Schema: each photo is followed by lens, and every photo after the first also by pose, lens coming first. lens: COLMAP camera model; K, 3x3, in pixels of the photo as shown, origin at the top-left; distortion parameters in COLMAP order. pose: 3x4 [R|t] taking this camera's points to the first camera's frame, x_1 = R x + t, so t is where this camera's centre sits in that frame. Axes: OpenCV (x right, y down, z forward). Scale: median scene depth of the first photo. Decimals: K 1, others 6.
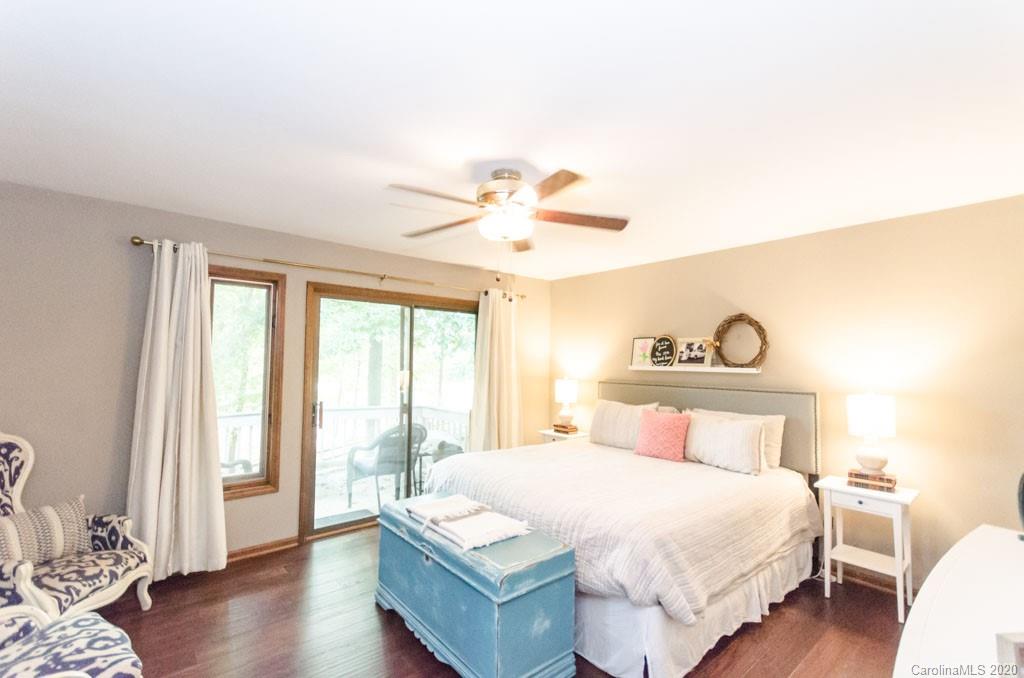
lens RADIAL K [[445.9, 0, 509.5], [0, 445.9, 340.9], [0, 0, 1]] dist [0.000344, -0.000093]
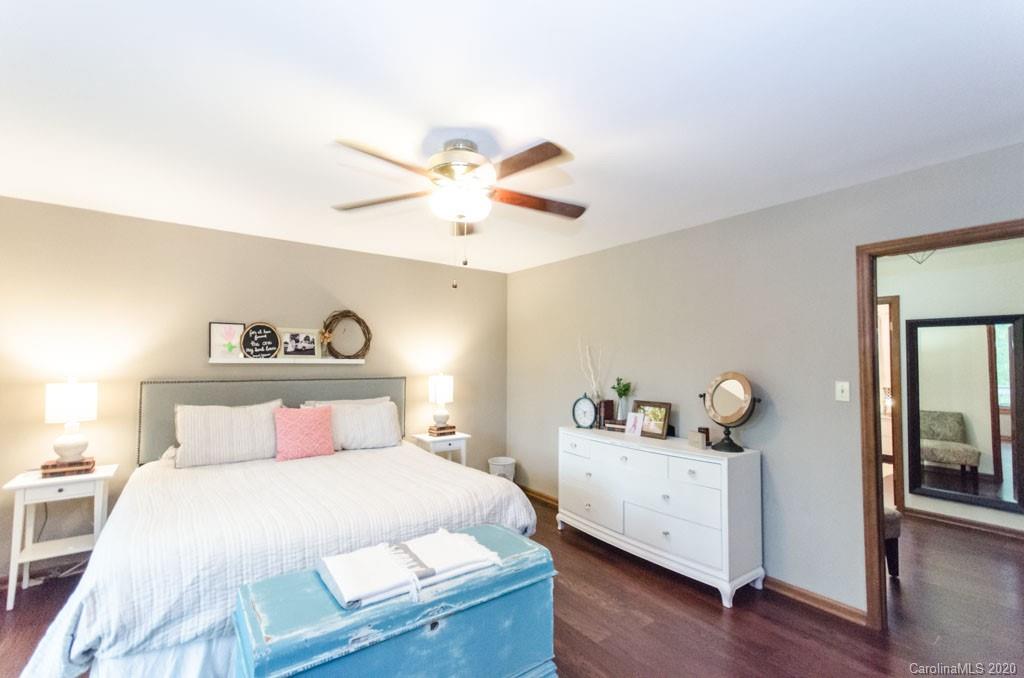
lens RADIAL K [[445.9, 0, 508.2], [0, 445.9, 338.7], [0, 0, 1]] dist [0.000344, -0.000093]
pose [[0.060042, 0.034197, 0.997610, -0.526266], [-0.054142, 0.998053, -0.030953, 0.020747], [-0.996726, -0.052154, 0.061777, 0.491350]]
